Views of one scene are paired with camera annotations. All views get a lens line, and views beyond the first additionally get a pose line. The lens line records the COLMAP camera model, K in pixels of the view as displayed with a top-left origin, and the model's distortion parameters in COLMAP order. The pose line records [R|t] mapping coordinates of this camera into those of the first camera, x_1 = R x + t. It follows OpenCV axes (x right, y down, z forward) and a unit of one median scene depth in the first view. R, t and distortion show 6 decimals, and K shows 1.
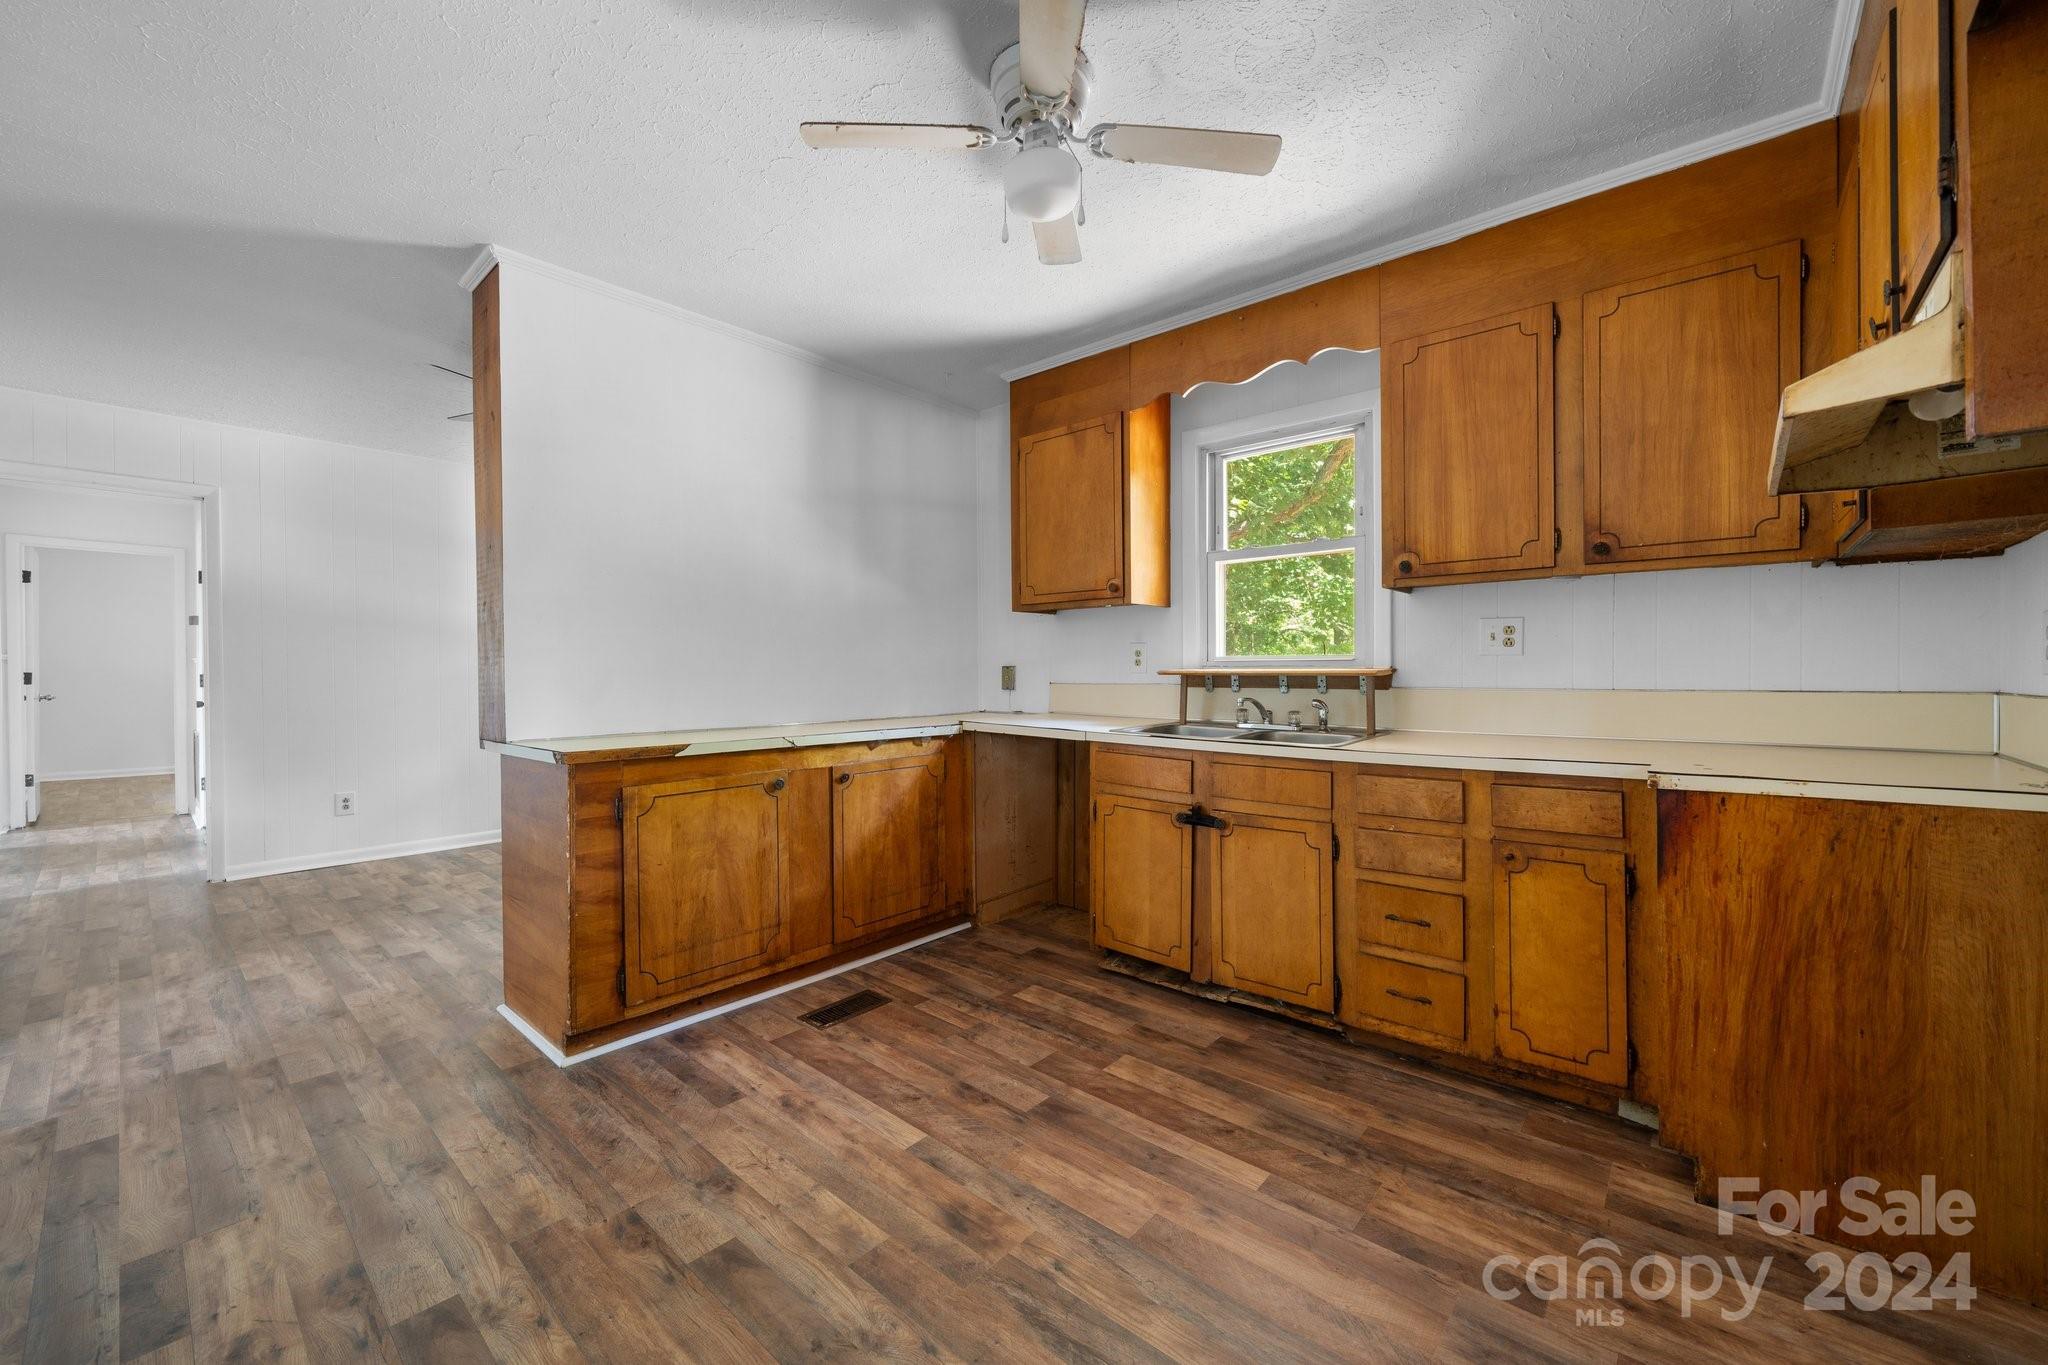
lens RADIAL K [[795.3, 0, 1016.3], [0, 795.3, 676.5], [0, 0, 1]] dist [-0.000694, -0.000124]
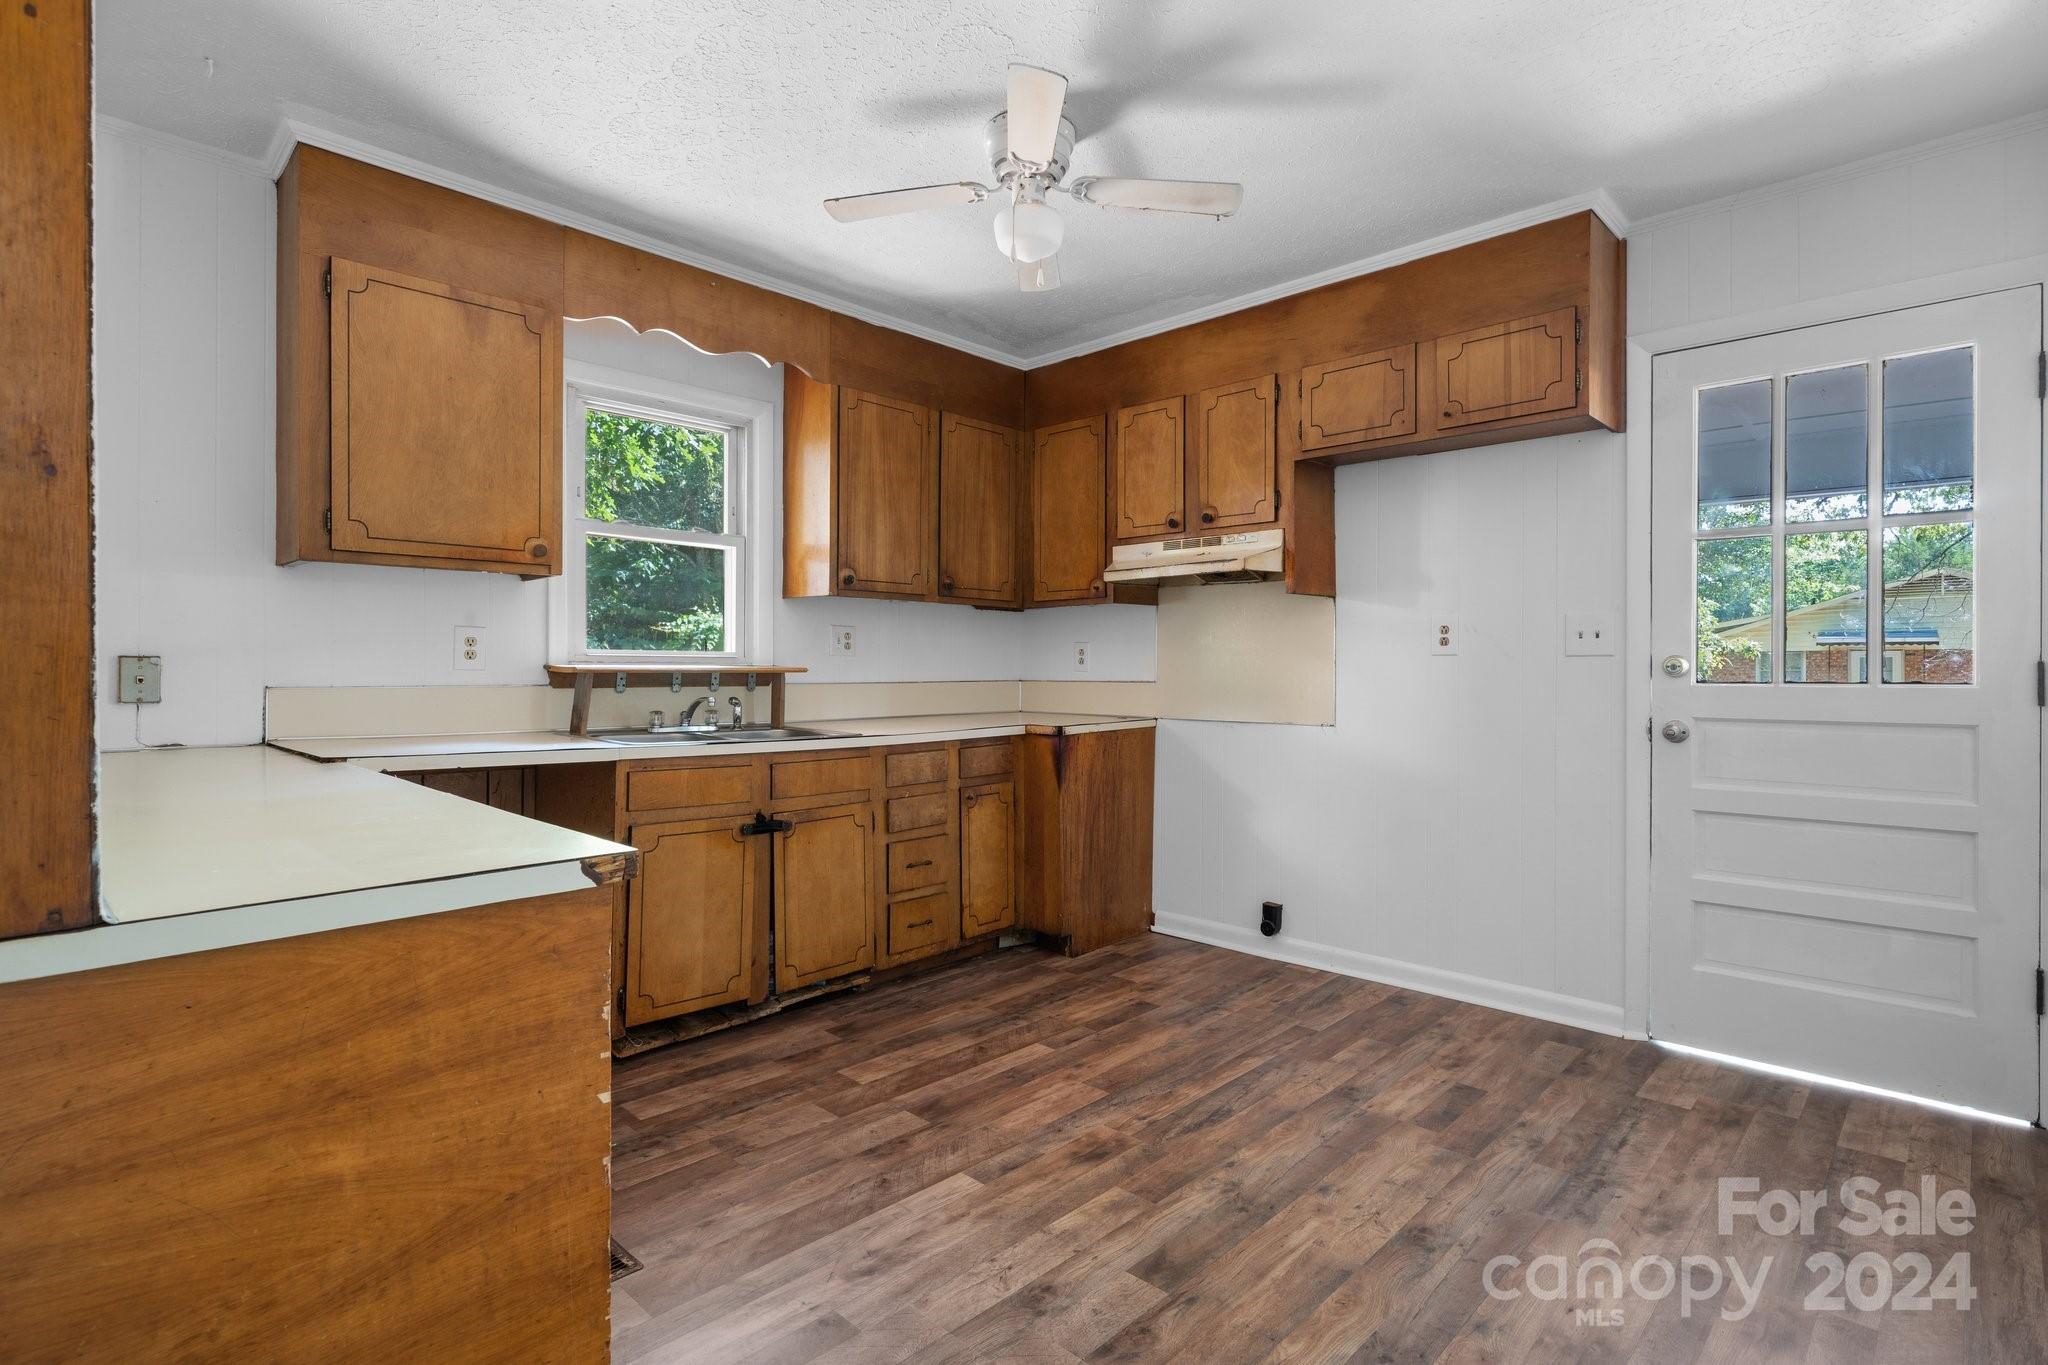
lens RADIAL K [[1001.2, 0, 1016.6], [0, 1001.2, 673.1], [0, 0, 1]] dist [0.004435, 0.001143]
pose [[0.045947, -0.000141, 0.998944, -1.113730], [0.004430, 0.999990, -0.000063, 0.001033], [-0.998934, 0.004428, 0.045948, 0.775814]]
